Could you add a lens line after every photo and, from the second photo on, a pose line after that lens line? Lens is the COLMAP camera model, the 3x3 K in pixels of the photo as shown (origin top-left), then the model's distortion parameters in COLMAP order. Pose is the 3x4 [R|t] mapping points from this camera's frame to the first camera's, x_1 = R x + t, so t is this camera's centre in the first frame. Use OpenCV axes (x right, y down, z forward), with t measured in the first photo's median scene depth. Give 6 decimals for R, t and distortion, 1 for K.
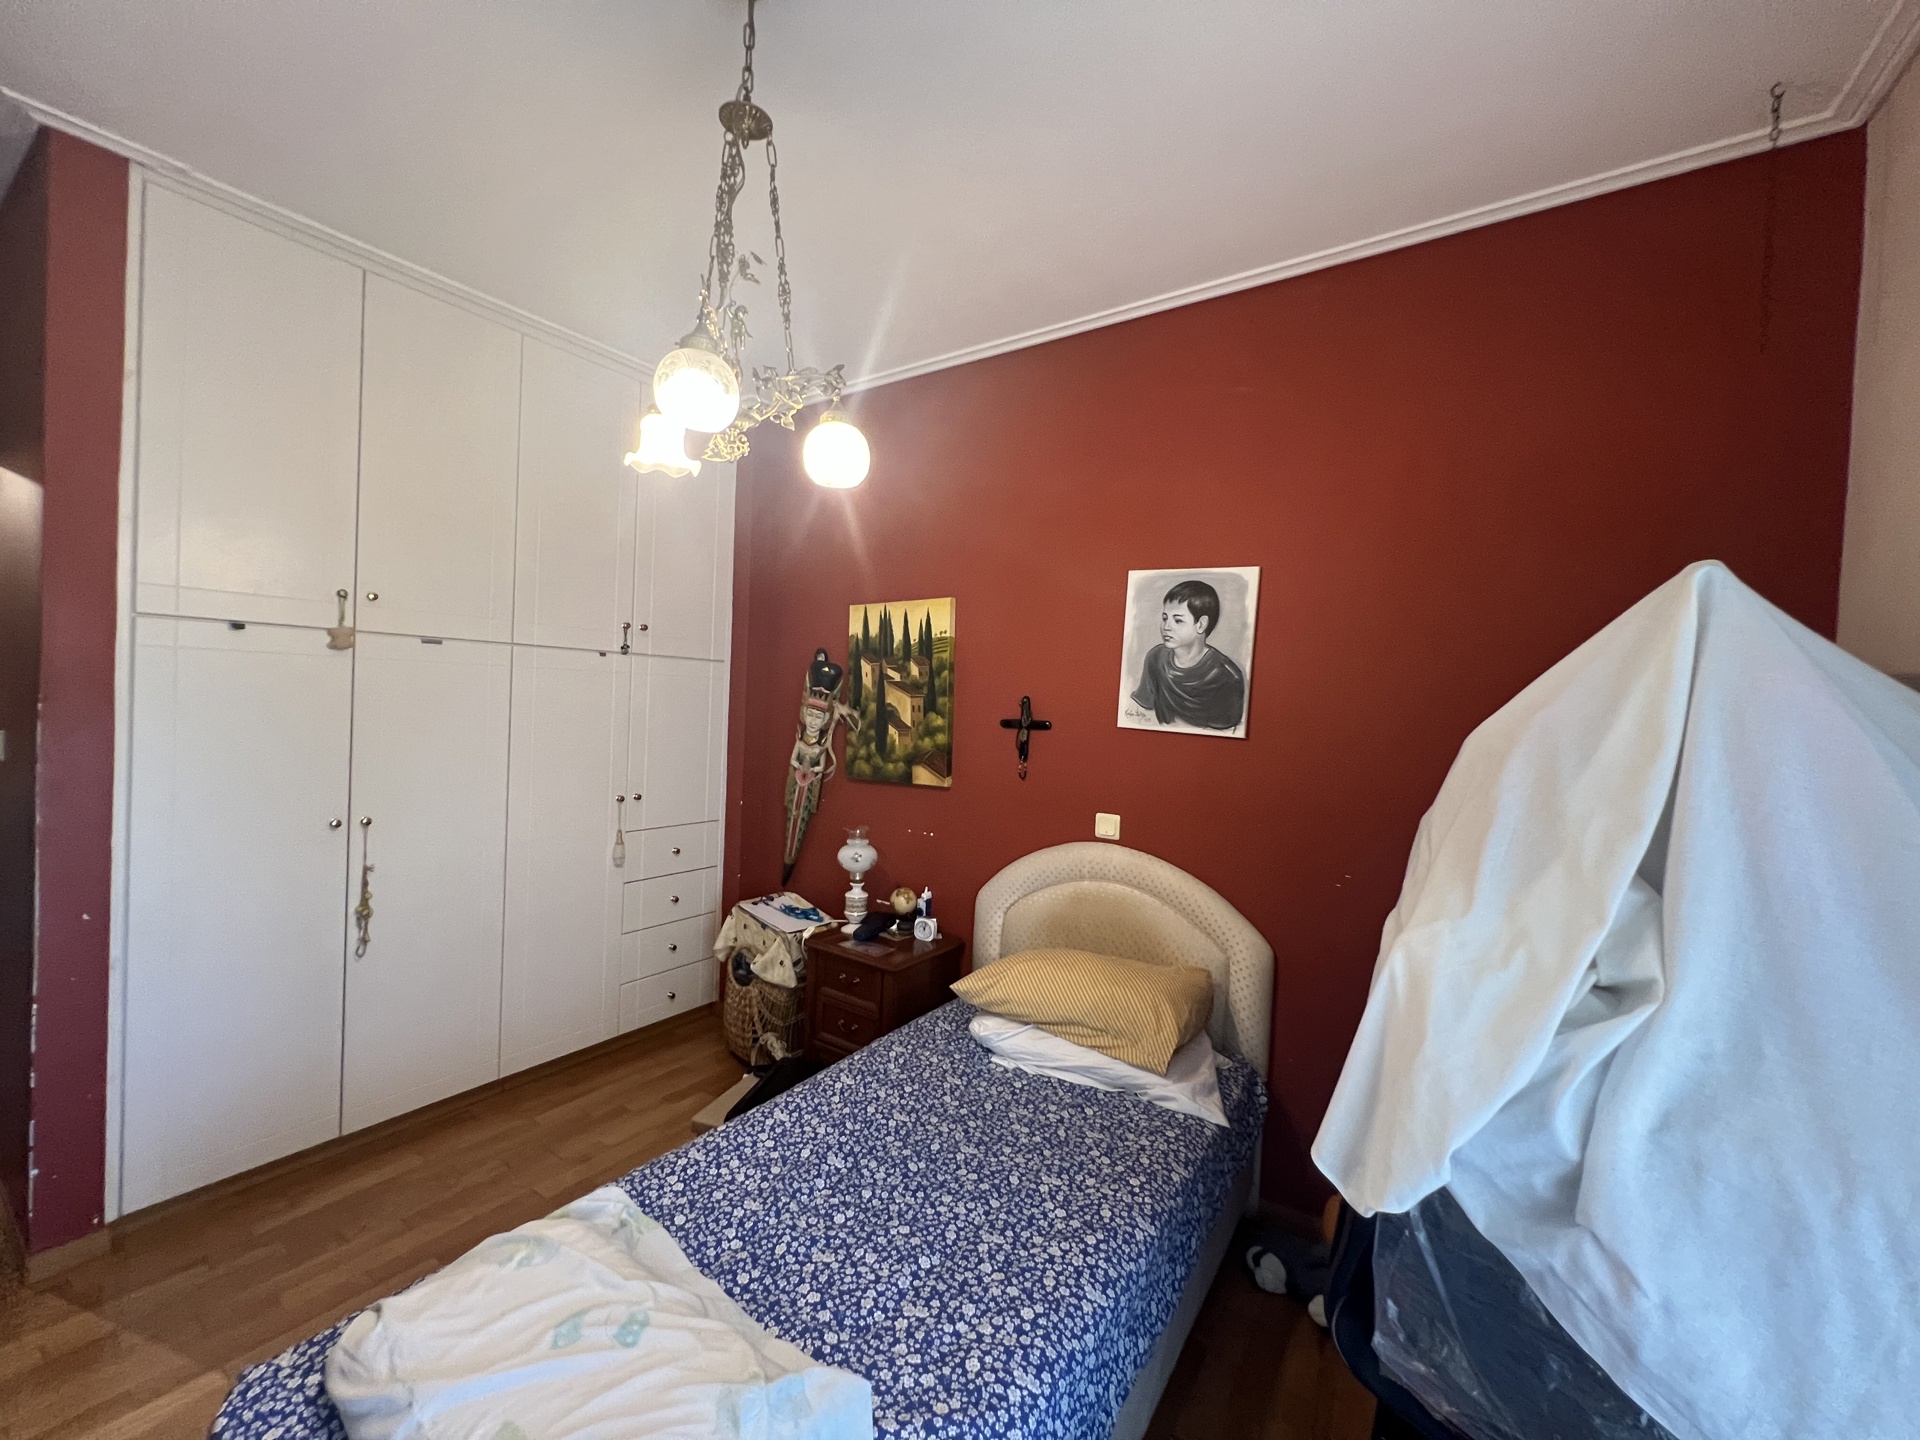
lens RADIAL K [[764.0, 0, 961.8], [0, 764.0, 713.7], [0, 0, 1]] dist [-0.002240, -0.000004]
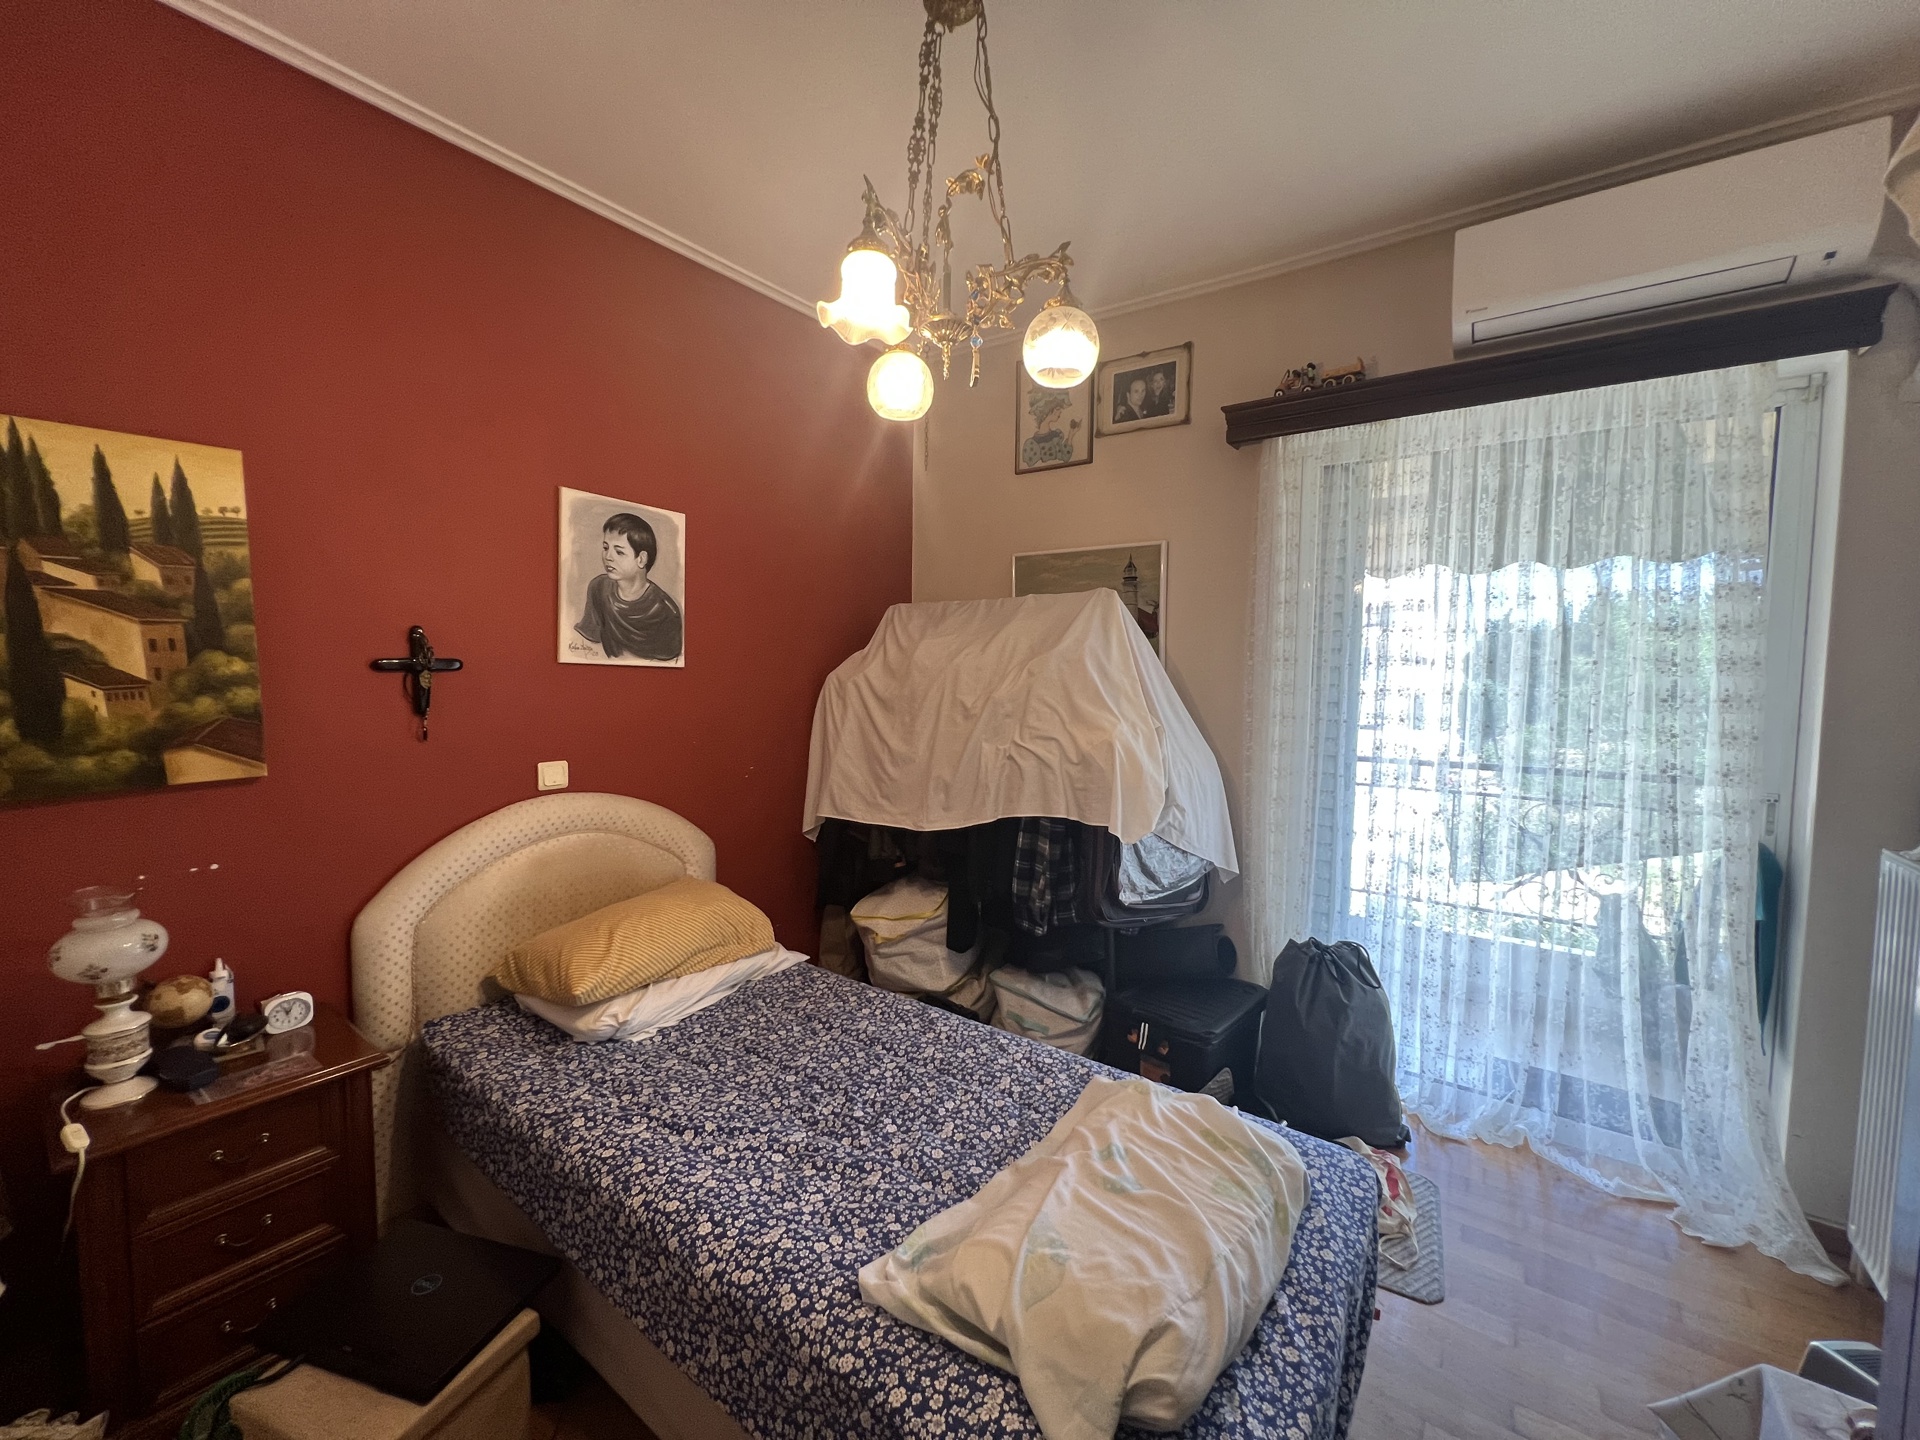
lens RADIAL K [[764.0, 0, 961.8], [0, 764.0, 713.7], [0, 0, 1]] dist [-0.002240, -0.000004]
pose [[0.043673, -0.103202, 0.993701, -0.667924], [0.004565, 0.994660, 0.103101, -0.013157], [-0.999035, 0.000034, 0.043911, 0.491257]]
